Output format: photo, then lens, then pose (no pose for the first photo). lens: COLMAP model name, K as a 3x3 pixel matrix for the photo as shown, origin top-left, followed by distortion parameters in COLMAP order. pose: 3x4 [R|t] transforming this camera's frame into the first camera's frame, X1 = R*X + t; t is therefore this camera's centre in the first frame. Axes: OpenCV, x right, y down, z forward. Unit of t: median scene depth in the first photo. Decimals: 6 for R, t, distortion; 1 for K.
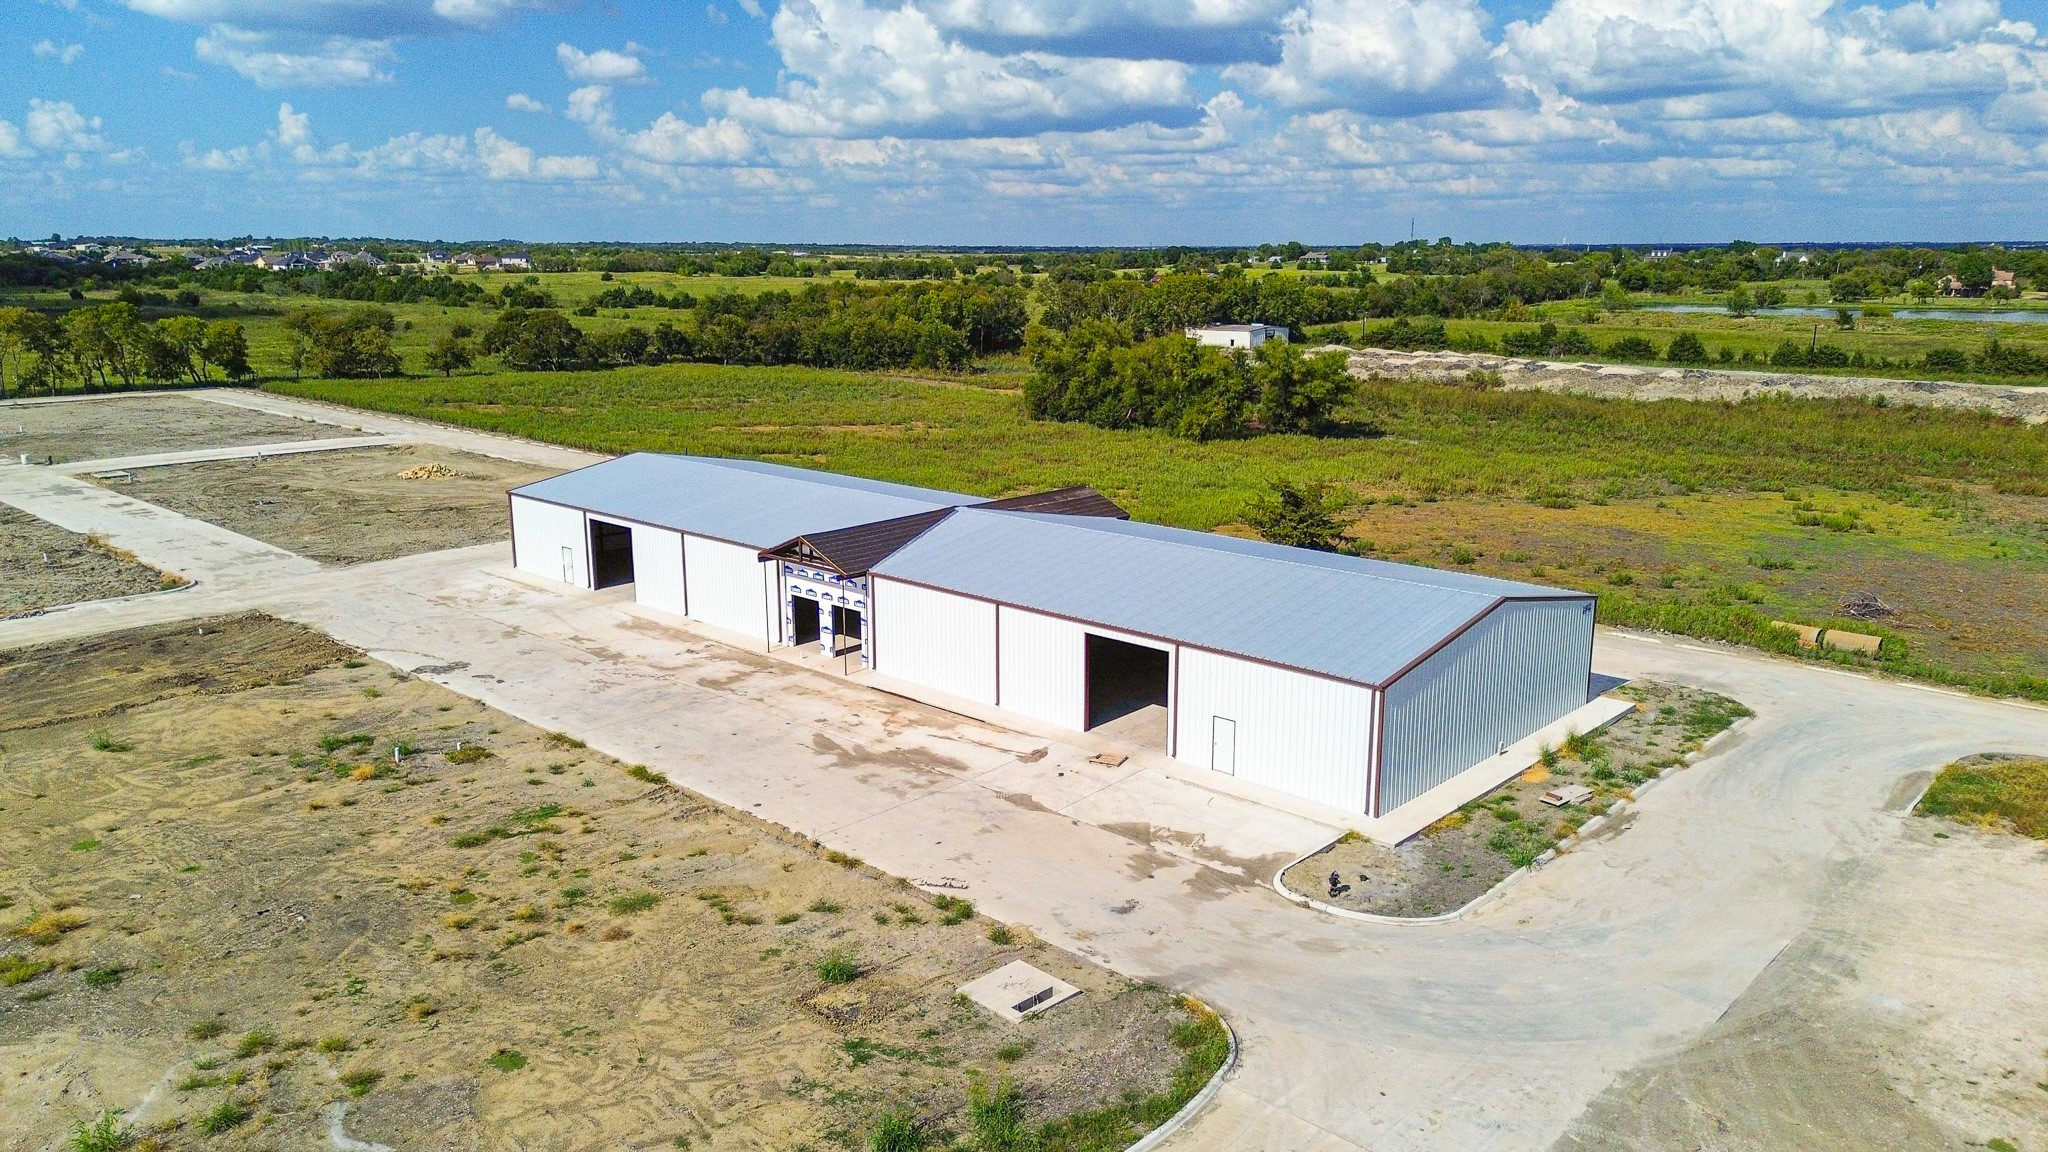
lens RADIAL K [[1451.3, 0, 1029.8], [0, 1451.3, 575.3], [0, 0, 1]] dist [0.099455, -0.125685]
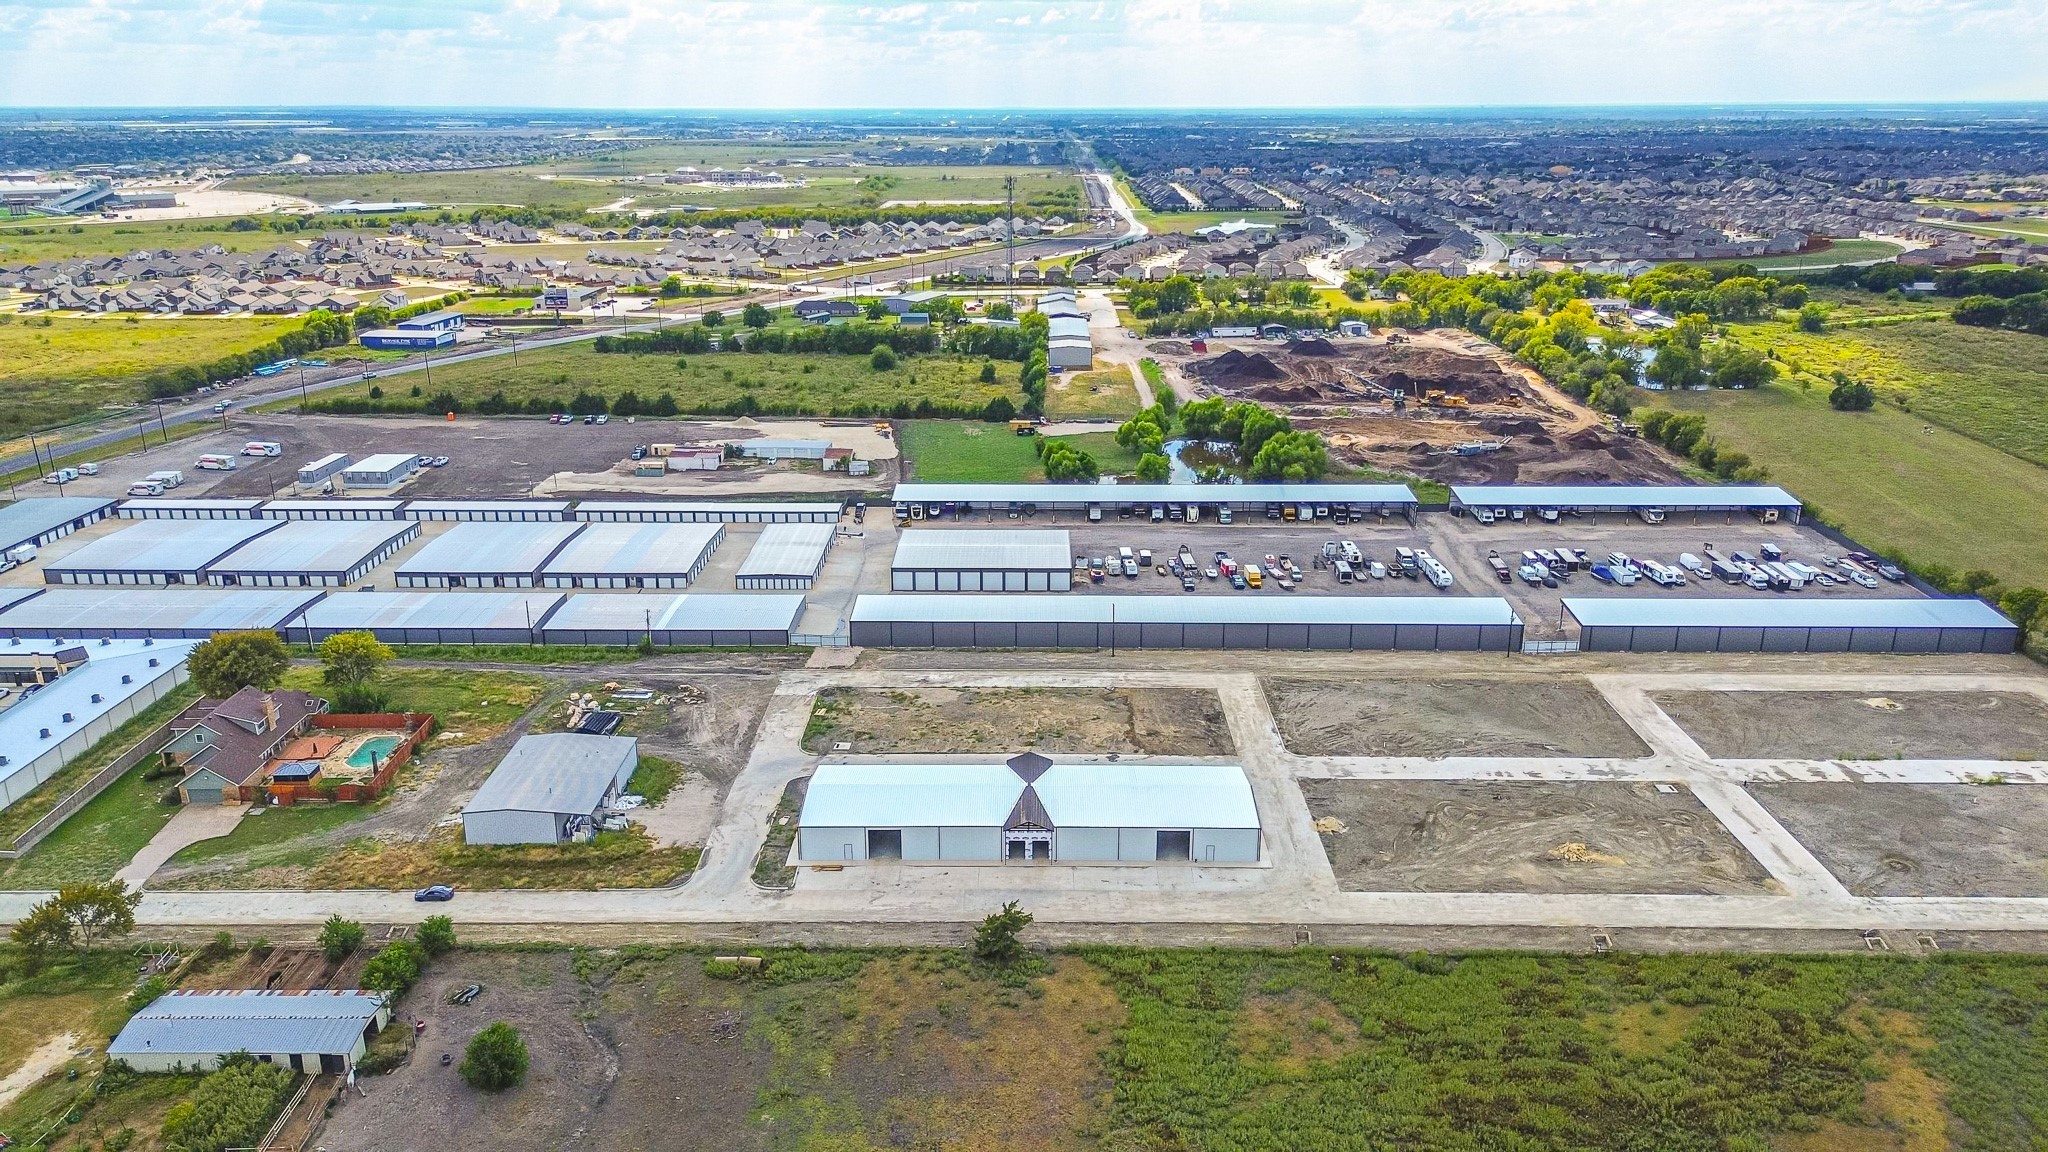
lens RADIAL K [[1451.3, 0, 1029.8], [0, 1451.3, 575.3], [0, 0, 1]] dist [0.099455, -0.125685]
pose [[-0.740498, 0.208611, -0.638862, 2.438330], [-0.146860, 0.877402, 0.456726, -2.502178], [0.655817, 0.432027, -0.619077, 3.904566]]
